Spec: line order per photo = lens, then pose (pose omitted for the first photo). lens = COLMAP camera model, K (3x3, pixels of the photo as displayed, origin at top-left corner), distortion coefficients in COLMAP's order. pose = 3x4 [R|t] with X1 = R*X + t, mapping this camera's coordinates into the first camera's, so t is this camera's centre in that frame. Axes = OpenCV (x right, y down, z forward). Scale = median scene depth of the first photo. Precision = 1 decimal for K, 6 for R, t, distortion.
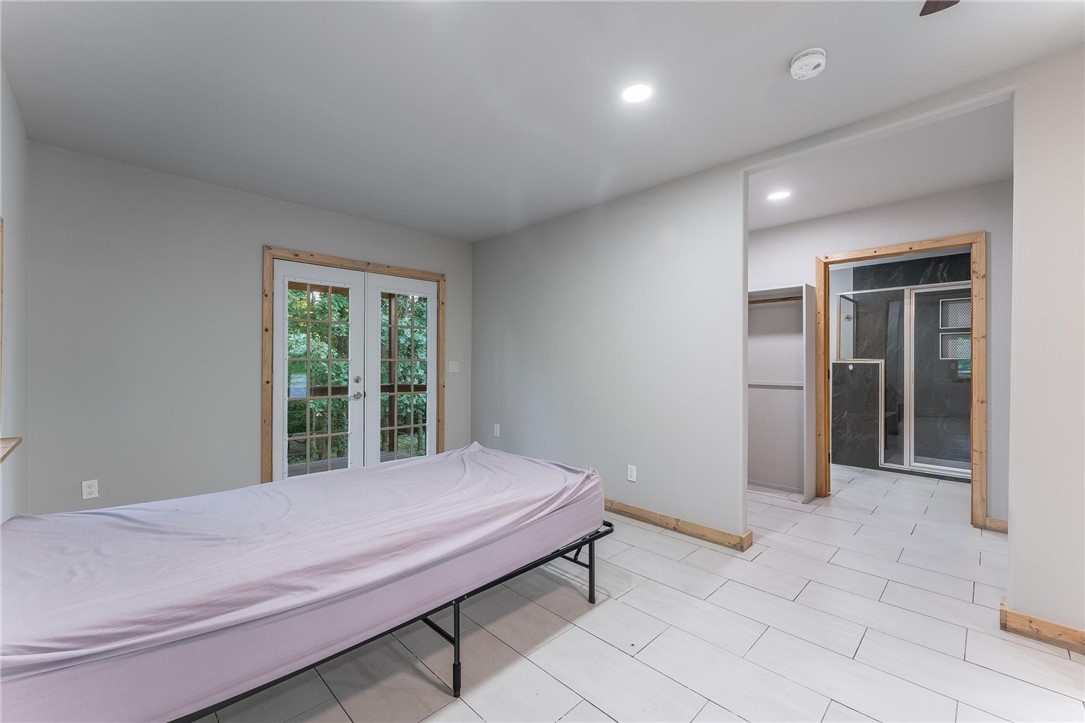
lens RADIAL K [[440.7, 0, 541.6], [0, 440.7, 361.5], [0, 0, 1]] dist [0.004225, 0.000052]
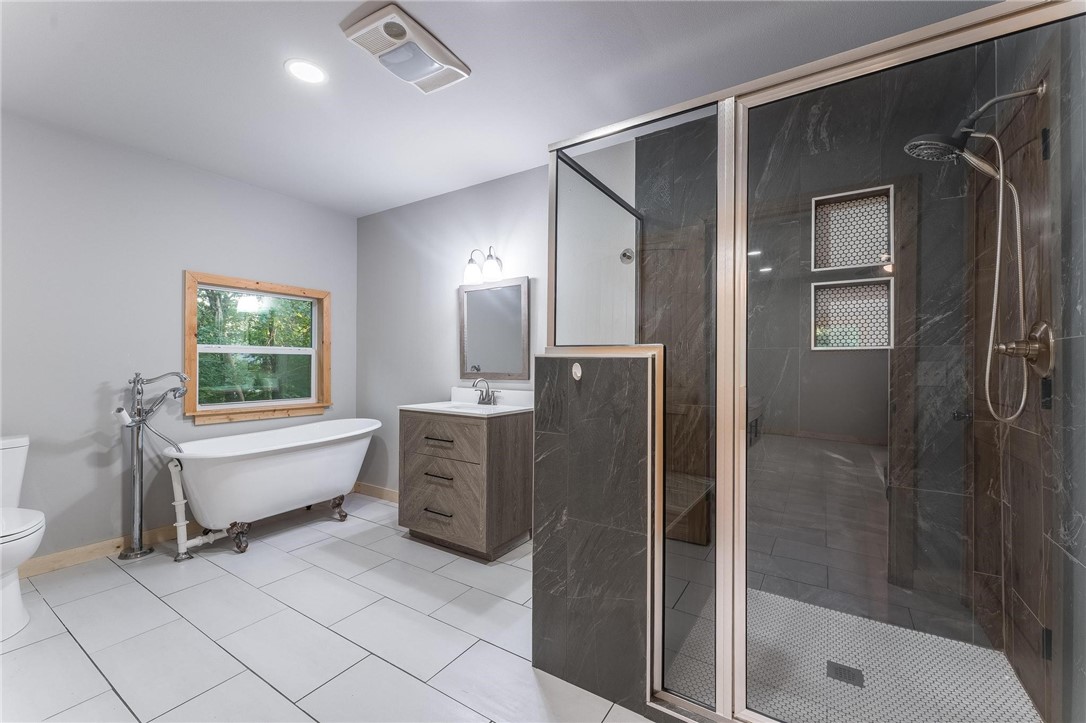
lens RADIAL K [[441.1, 0, 544.5], [0, 441.1, 366.4], [0, 0, 1]] dist [0.004225, 0.000052]
pose [[0.975512, 0.001720, 0.219942, 0.606515], [-0.002009, 0.999997, 0.001092, 0.009113], [-0.219939, -0.001507, 0.975512, 0.695776]]
